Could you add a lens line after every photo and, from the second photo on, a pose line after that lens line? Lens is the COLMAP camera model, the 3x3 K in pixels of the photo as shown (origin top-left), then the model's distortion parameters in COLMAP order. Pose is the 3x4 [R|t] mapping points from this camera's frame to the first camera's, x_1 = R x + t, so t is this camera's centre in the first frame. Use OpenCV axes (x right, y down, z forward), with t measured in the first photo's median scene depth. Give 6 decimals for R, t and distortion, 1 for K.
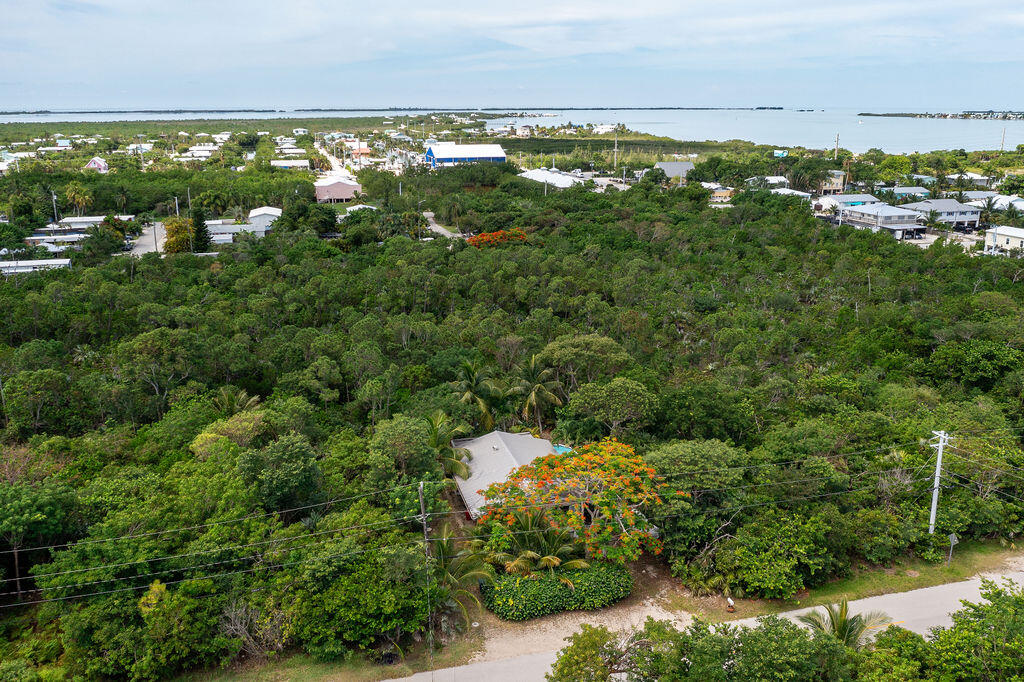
lens RADIAL K [[876.0, 0, 512.0], [0, 876.0, 341.0], [0, 0, 1]] dist [-0.009150, 0.007387]
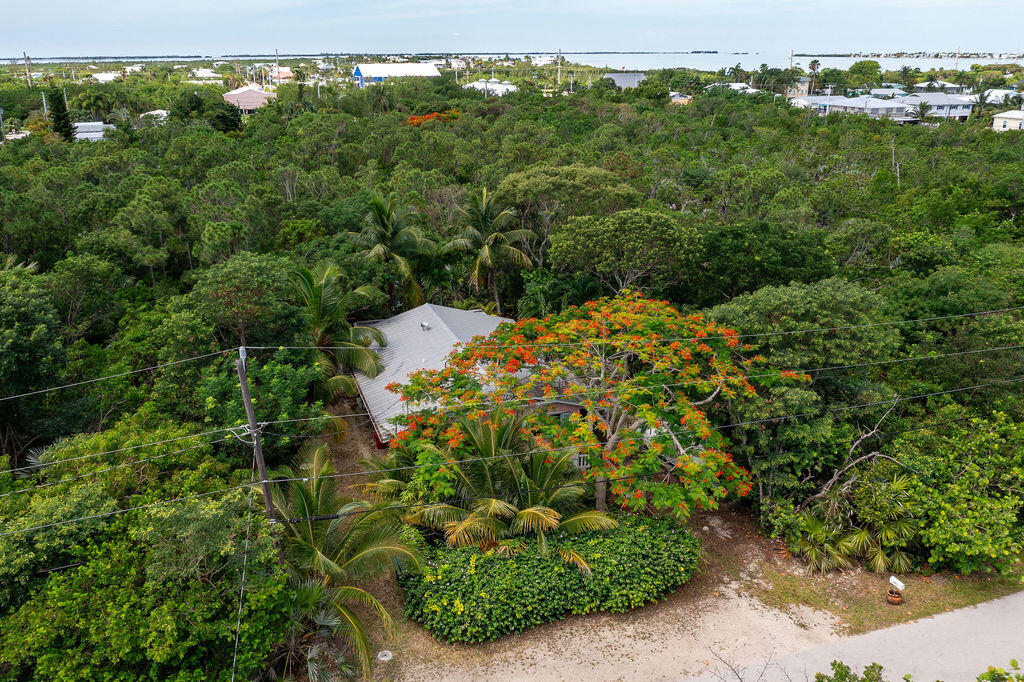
lens RADIAL K [[876.0, 0, 512.0], [0, 876.0, 341.0], [0, 0, 1]] dist [-0.009150, 0.007387]
pose [[0.997491, -0.023963, 0.066612, -0.000637], [0.019979, 0.998008, 0.059847, 0.120444], [-0.067914, -0.058366, 0.995982, 0.506182]]
